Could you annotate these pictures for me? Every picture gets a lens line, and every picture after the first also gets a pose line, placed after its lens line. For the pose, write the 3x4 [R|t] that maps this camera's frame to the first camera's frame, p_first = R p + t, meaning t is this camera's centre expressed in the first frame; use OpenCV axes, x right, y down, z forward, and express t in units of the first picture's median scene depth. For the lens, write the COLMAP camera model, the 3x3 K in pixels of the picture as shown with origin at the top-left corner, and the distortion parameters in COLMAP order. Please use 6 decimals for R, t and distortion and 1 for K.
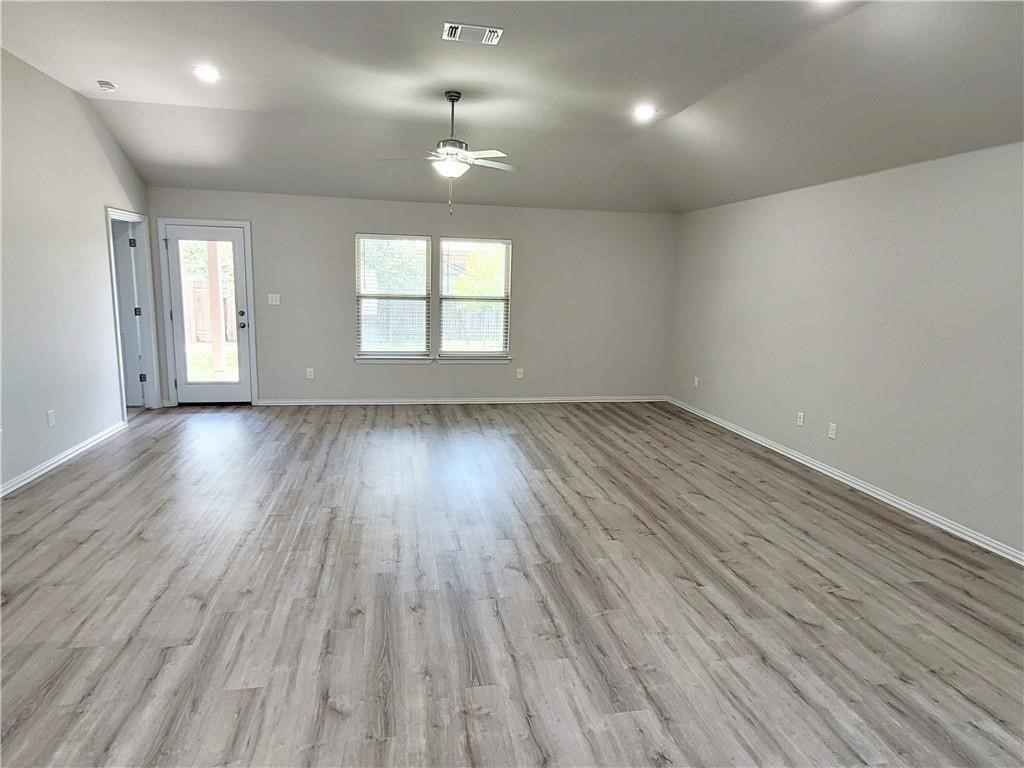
lens RADIAL K [[591.3, 0, 512.0], [0, 591.3, 383.2], [0, 0, 1]] dist [0.019765, 0.001437]
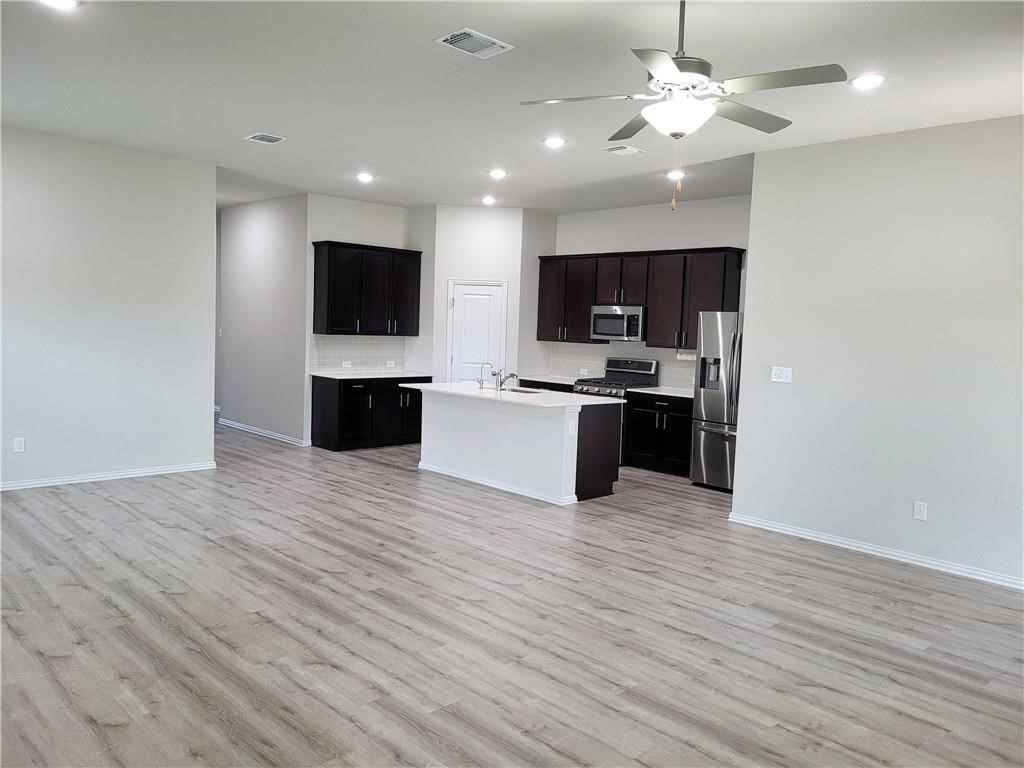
lens RADIAL K [[775.8, 0, 512.1], [0, 775.8, 383.9], [0, 0, 1]] dist [0.011600, -0.000138]
pose [[-0.827457, -0.018210, -0.561233, 0.528137], [-0.160761, 0.965321, 0.205697, -0.361462], [0.538025, 0.260429, -0.801689, 2.120219]]
